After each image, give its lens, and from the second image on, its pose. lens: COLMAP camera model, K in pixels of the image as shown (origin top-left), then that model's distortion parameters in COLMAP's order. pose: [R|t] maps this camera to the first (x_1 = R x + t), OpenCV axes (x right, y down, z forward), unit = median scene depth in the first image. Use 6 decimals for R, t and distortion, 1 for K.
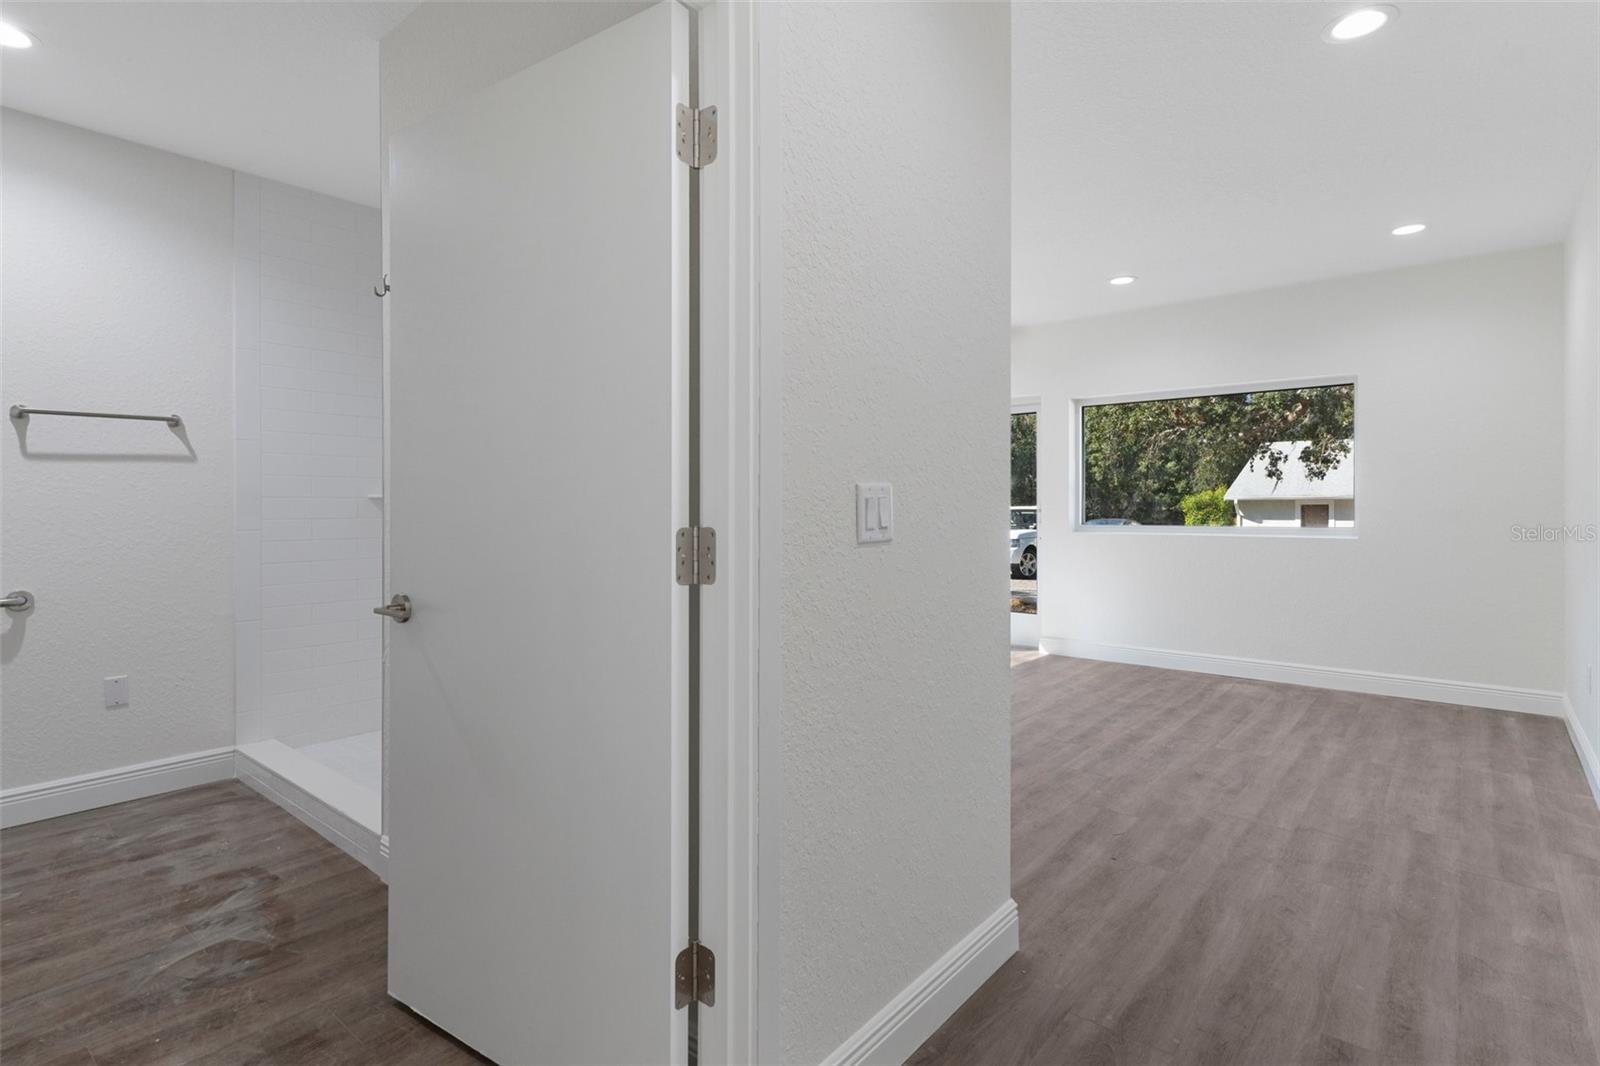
lens RADIAL K [[774.2, 0, 796.9], [0, 774.2, 518.1], [0, 0, 1]] dist [-0.004430, 0.001517]
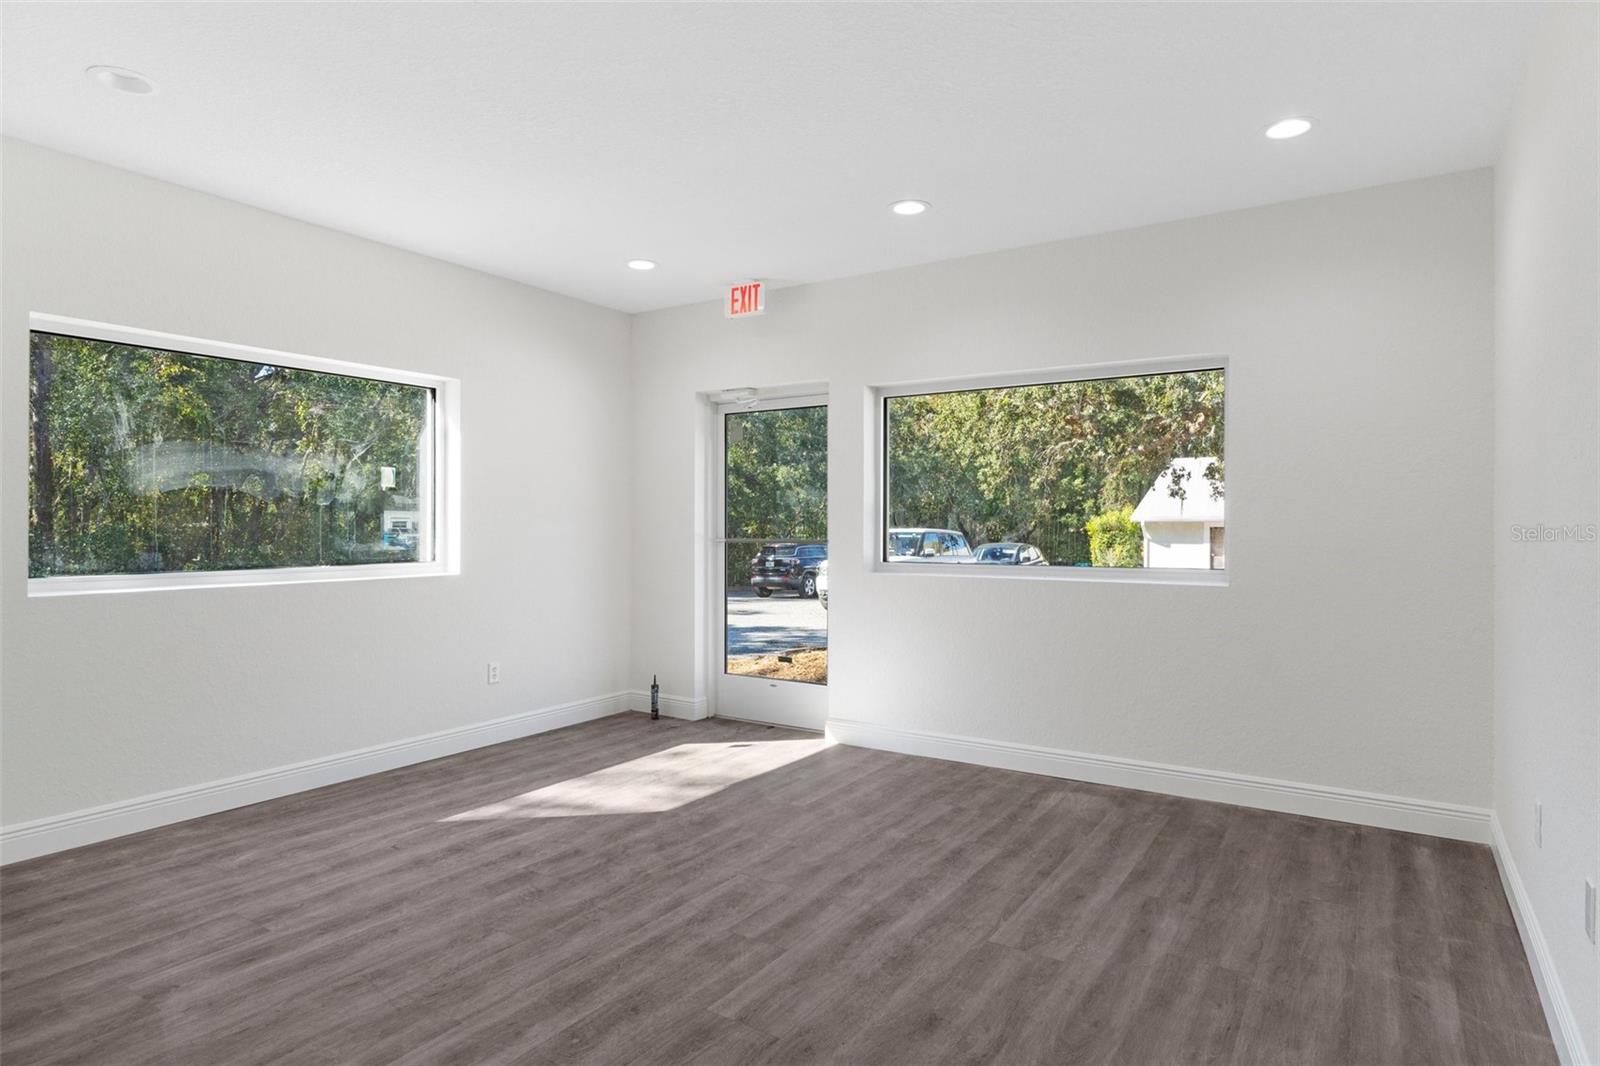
lens RADIAL K [[867.4, 0, 802.7], [0, 867.4, 540.0], [0, 0, 1]] dist [-0.000598, -0.000463]
pose [[0.991655, 0.000251, 0.128917, 0.206124], [-0.000388, 0.999999, 0.001036, -0.013720], [-0.128916, -0.001077, 0.991655, 0.228087]]
